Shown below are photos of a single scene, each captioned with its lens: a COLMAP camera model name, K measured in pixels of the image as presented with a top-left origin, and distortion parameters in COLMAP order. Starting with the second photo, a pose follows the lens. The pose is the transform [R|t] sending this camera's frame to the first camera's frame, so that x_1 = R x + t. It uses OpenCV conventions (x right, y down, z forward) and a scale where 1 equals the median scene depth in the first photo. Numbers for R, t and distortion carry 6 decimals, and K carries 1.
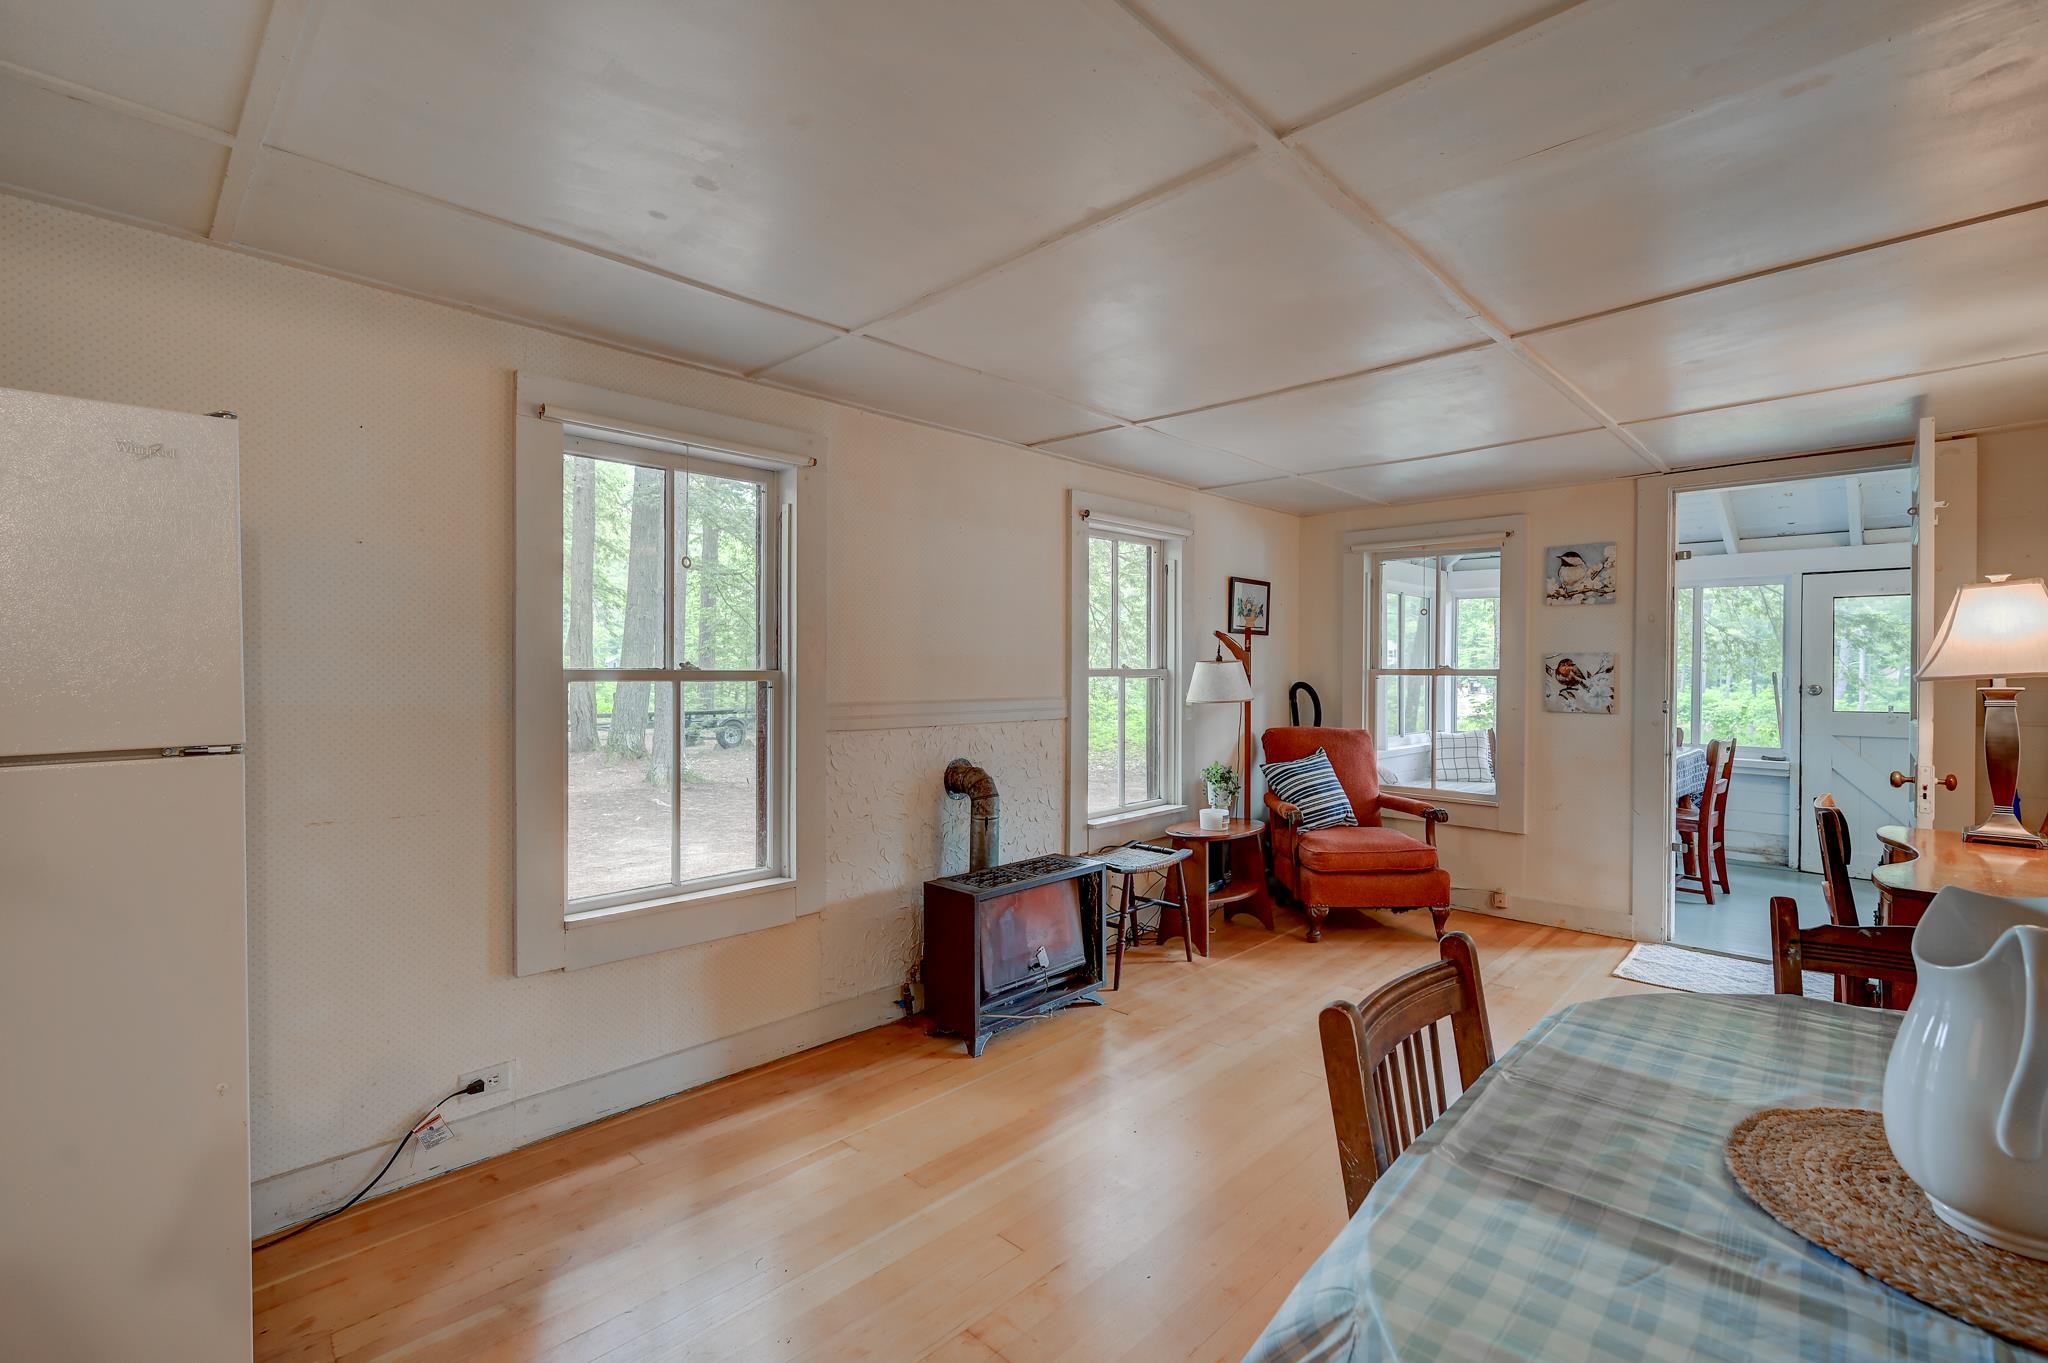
lens RADIAL K [[913.9, 0, 1023.4], [0, 913.9, 673.7], [0, 0, 1]] dist [0.001375, -0.000028]
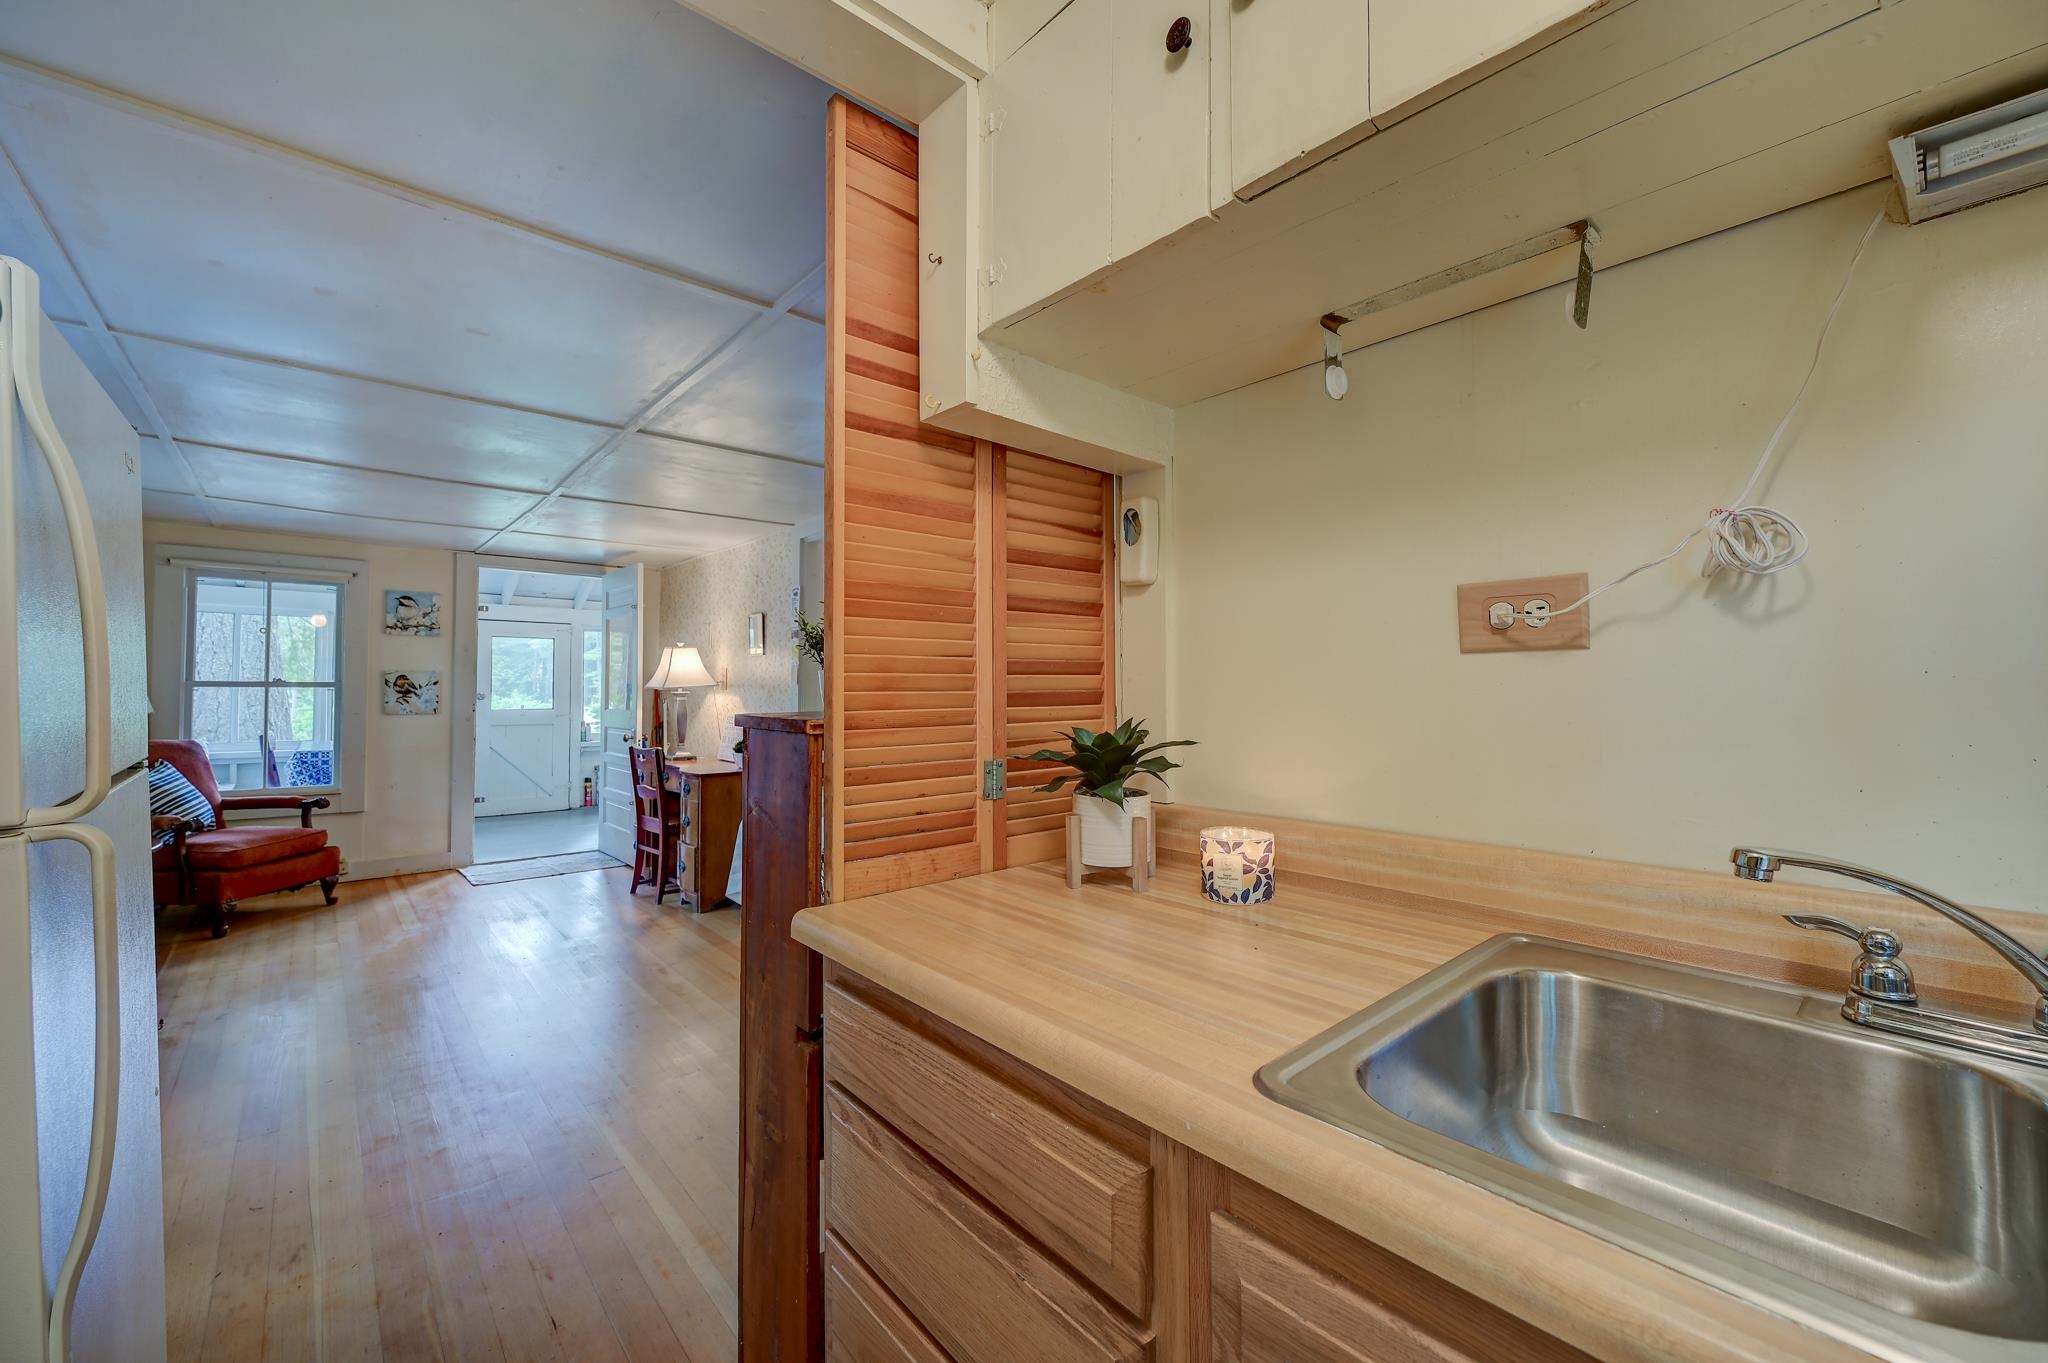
lens RADIAL K [[820.9, 0, 1027.9], [0, 820.9, 674.2], [0, 0, 1]] dist [0.000414, -0.000136]
pose [[0.076904, 0.012759, 0.996957, -0.552437], [-0.000407, 0.999918, -0.012766, -0.001981], [-0.997038, 0.000576, 0.076902, -0.014192]]
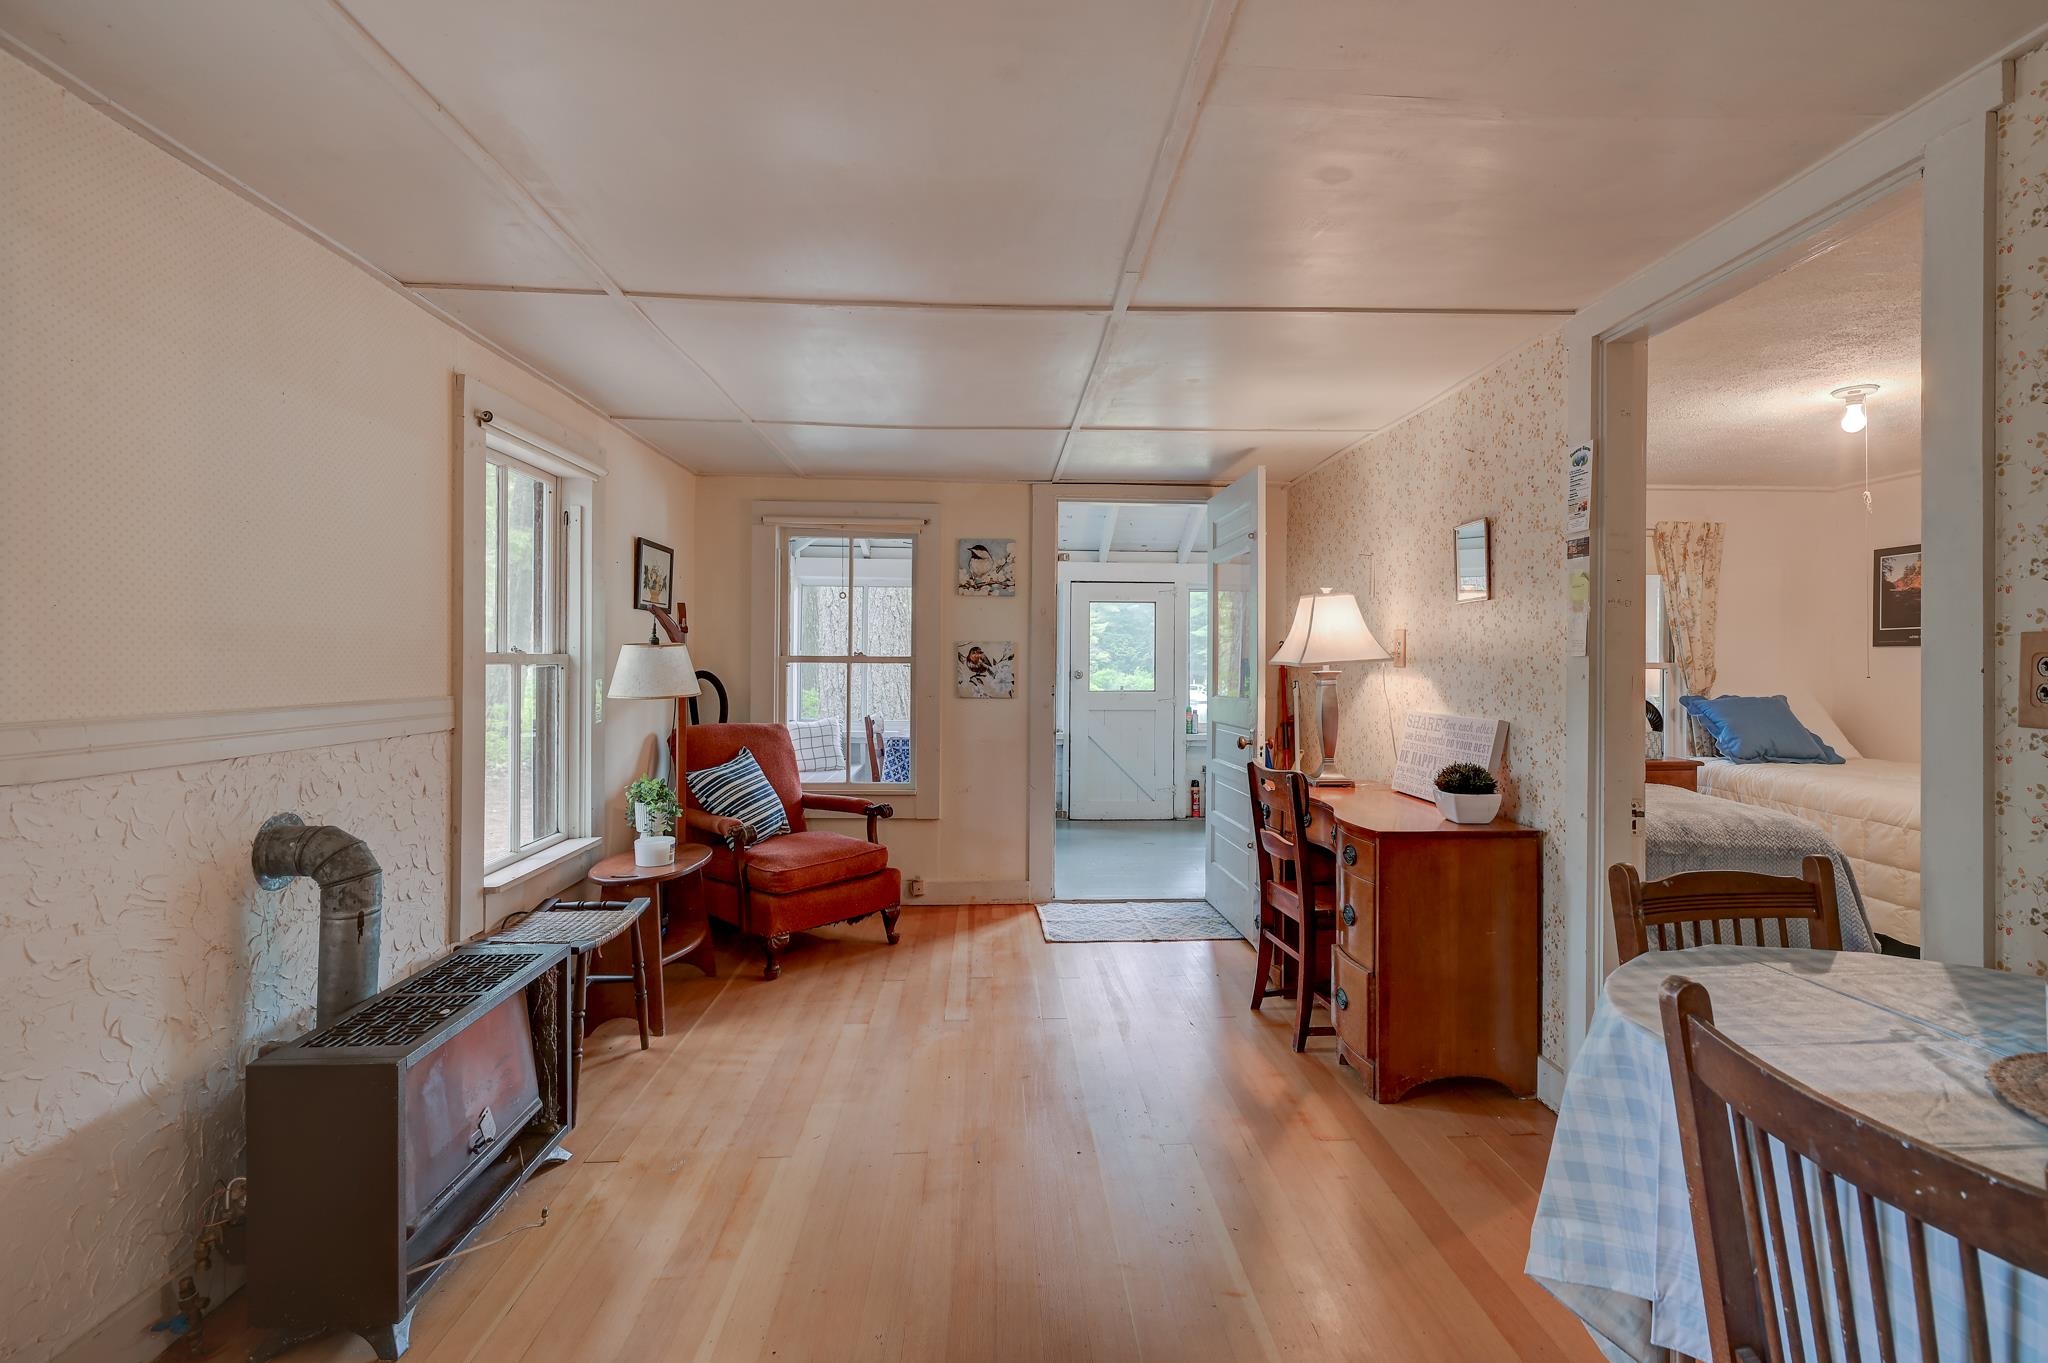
lens RADIAL K [[922.4, 0, 1036.9], [0, 922.4, 663.2], [0, 0, 1]] dist [0.001120, 0.000428]
pose [[0.678122, -0.000834, 0.734949, -0.137808], [0.000181, 1.000000, 0.000968, 0.001472], [-0.734950, -0.000524, 0.678121, 0.235487]]
